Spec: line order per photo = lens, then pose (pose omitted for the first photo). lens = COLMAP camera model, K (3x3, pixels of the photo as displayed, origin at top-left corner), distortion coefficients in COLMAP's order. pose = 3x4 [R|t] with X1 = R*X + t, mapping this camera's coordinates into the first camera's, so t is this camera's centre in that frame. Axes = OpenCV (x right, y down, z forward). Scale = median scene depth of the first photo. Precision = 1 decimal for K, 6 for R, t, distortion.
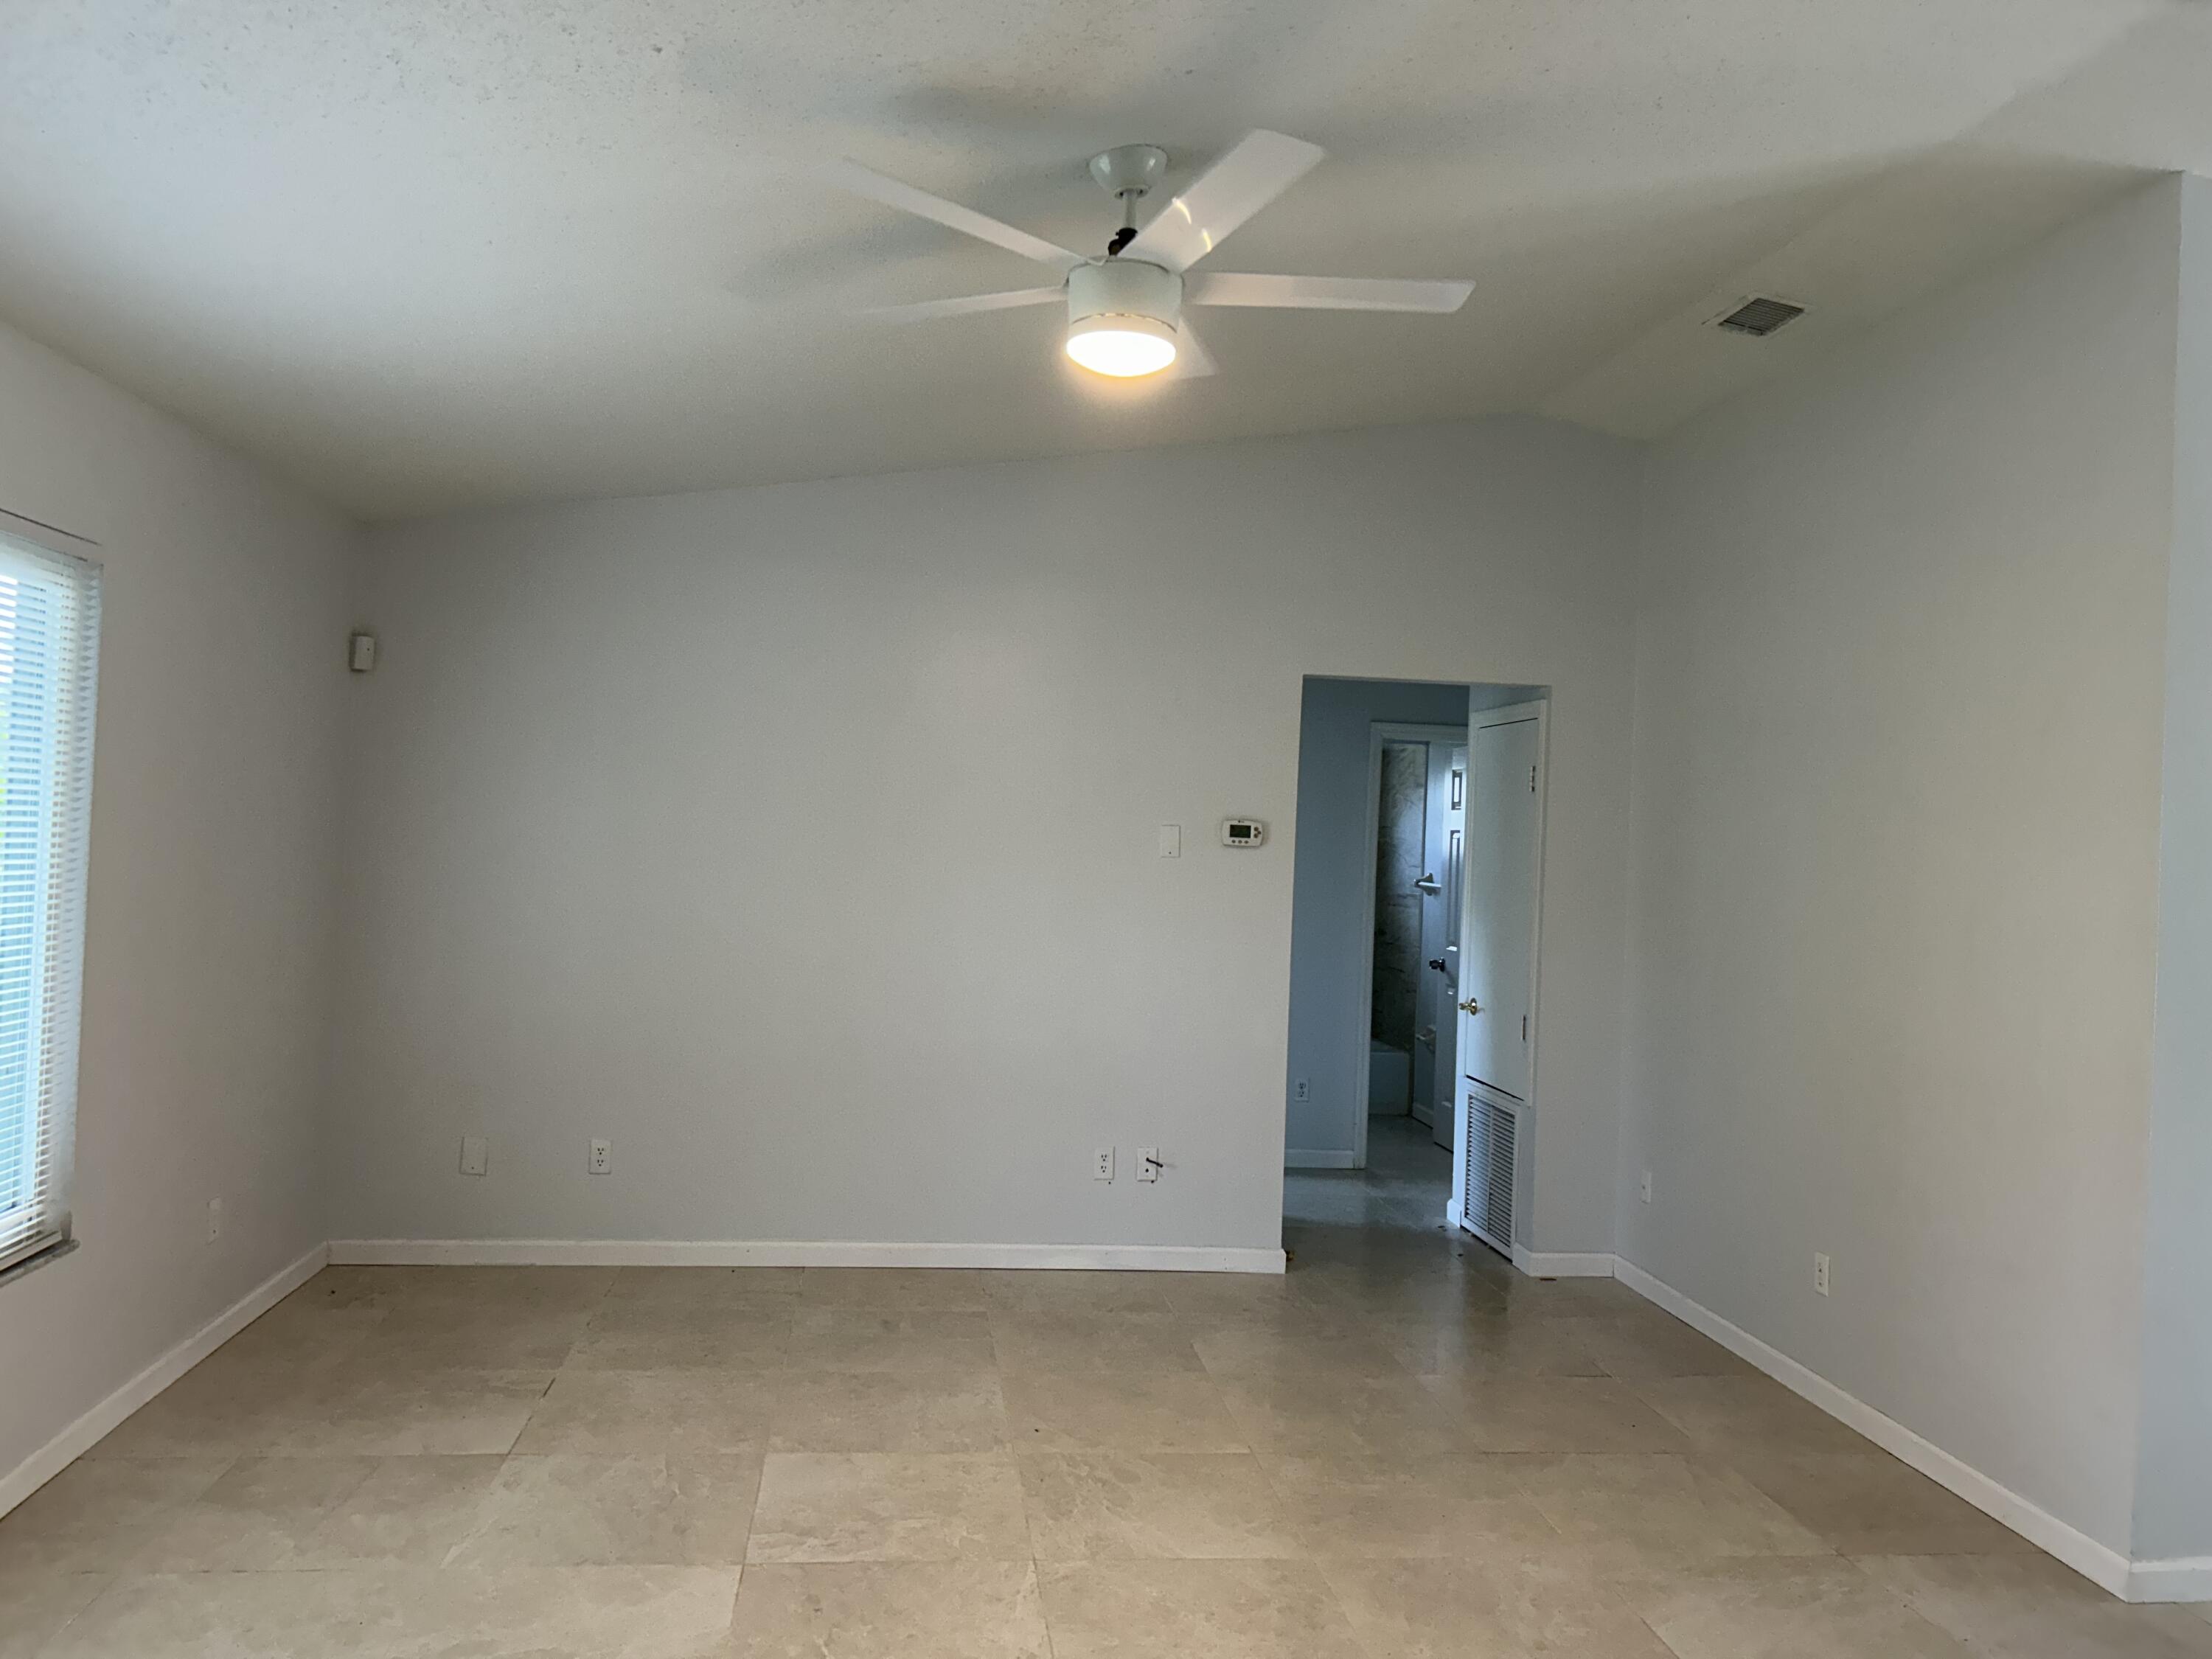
lens RADIAL K [[1673.3, 0, 1103.8], [0, 1673.3, 828.5], [0, 0, 1]] dist [0.007189, -0.008054]
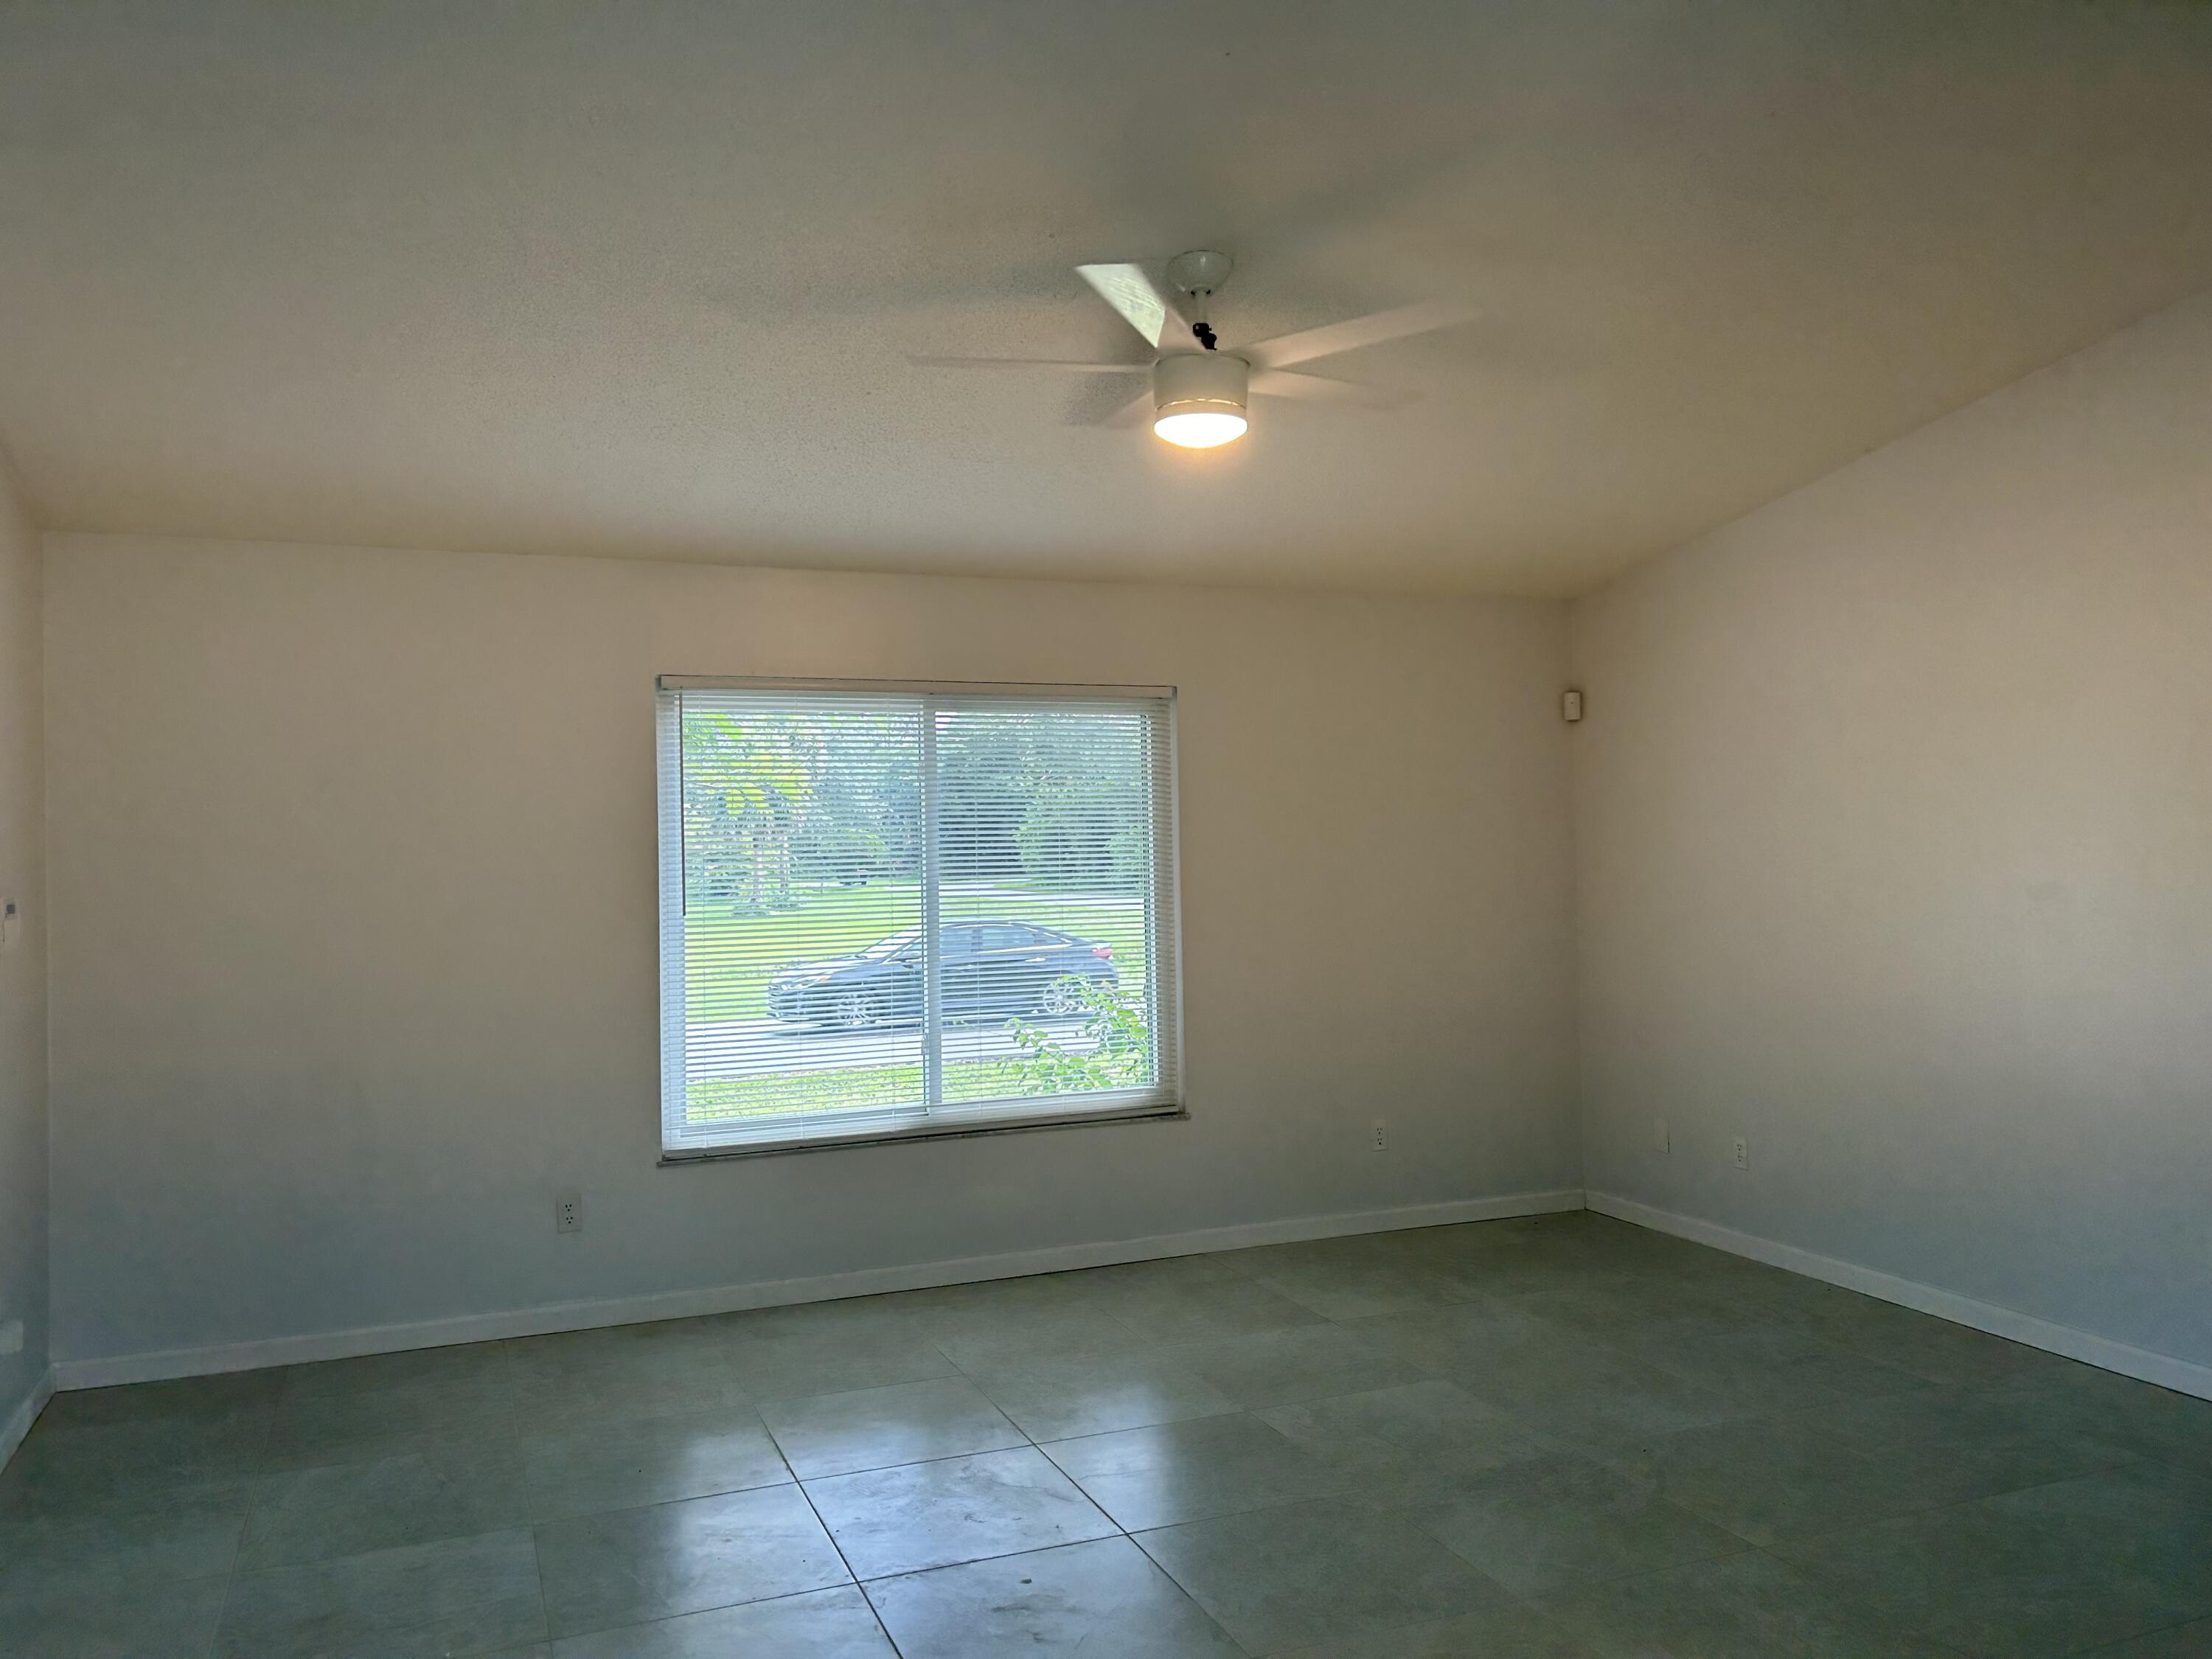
lens RADIAL K [[1673.3, 0, 1107.0], [0, 1673.3, 829.4], [0, 0, 1]] dist [0.007189, -0.008054]
pose [[0.269281, -0.045794, -0.961972, 0.696581], [0.028308, 0.998814, -0.039624, 0.025594], [0.962645, -0.016561, 0.270258, 0.376024]]
